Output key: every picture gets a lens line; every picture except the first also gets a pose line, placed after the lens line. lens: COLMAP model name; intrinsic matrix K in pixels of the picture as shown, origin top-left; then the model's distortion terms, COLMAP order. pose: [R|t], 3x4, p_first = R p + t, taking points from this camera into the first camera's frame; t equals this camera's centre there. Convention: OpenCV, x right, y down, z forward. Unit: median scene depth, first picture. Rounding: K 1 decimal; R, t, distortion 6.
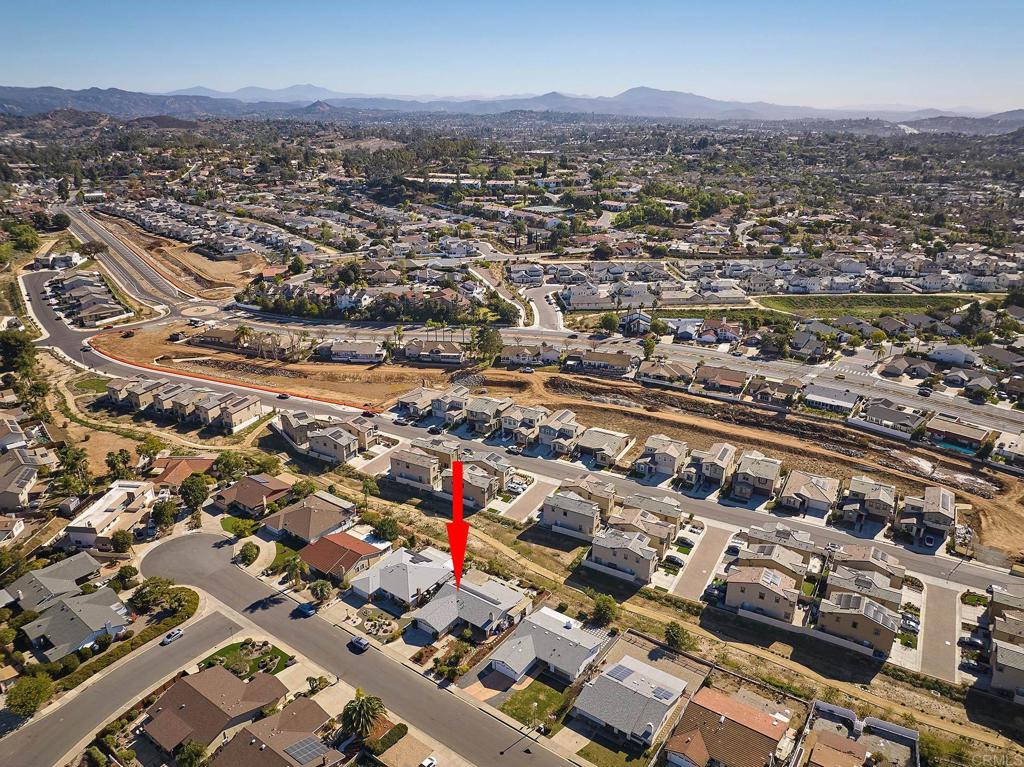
lens RADIAL K [[721.0, 0, 510.7], [0, 721.0, 374.9], [0, 0, 1]] dist [-0.039067, 0.008379]
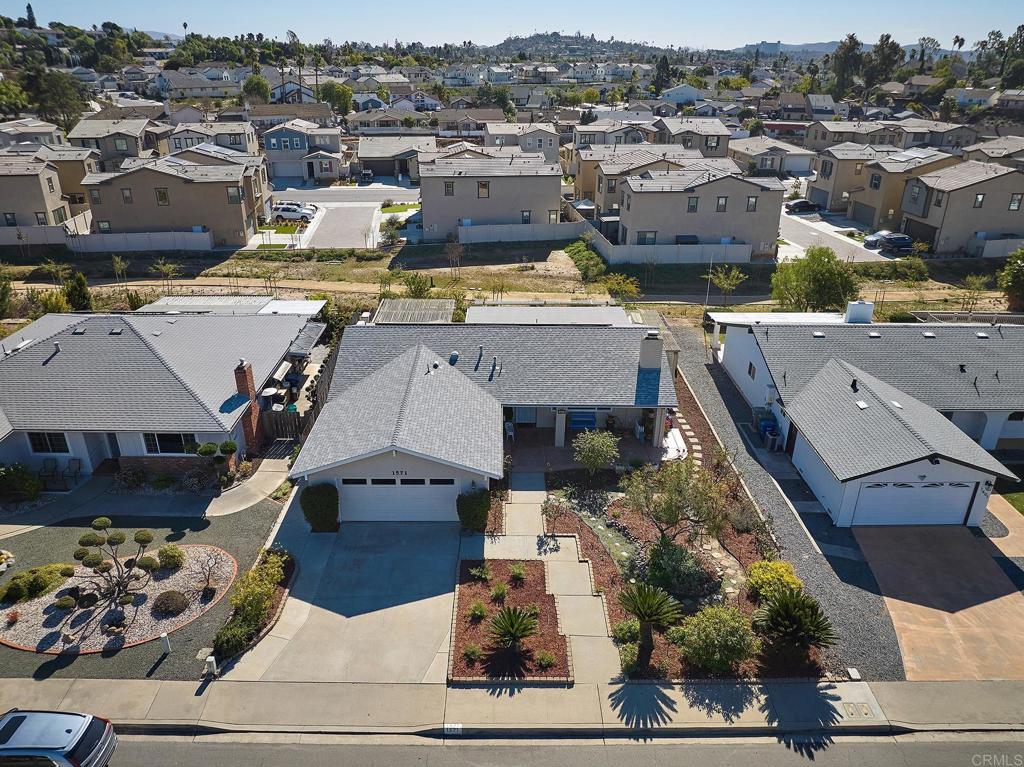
lens RADIAL K [[721.0, 0, 509.3], [0, 721.0, 384.9], [0, 0, 1]] dist [-0.039067, 0.008379]
pose [[0.807020, -0.242869, 0.538269, -0.118128], [0.198299, 0.970037, 0.140377, 0.191741], [-0.556234, -0.006549, 0.831000, 0.524036]]
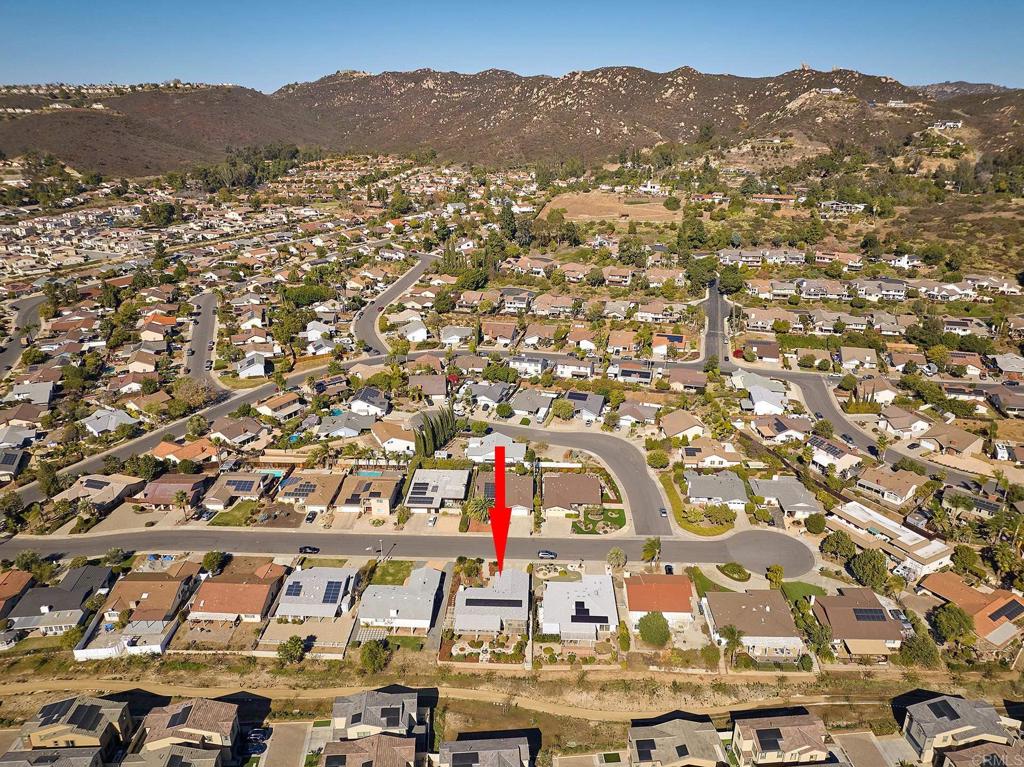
lens RADIAL K [[721.0, 0, 511.7], [0, 721.0, 378.0], [0, 0, 1]] dist [-0.039067, 0.008379]
pose [[-0.833422, 0.183824, -0.521169, 0.261975], [-0.198165, 0.780937, 0.592342, -0.356251], [0.515886, 0.596948, -0.614422, 0.950776]]
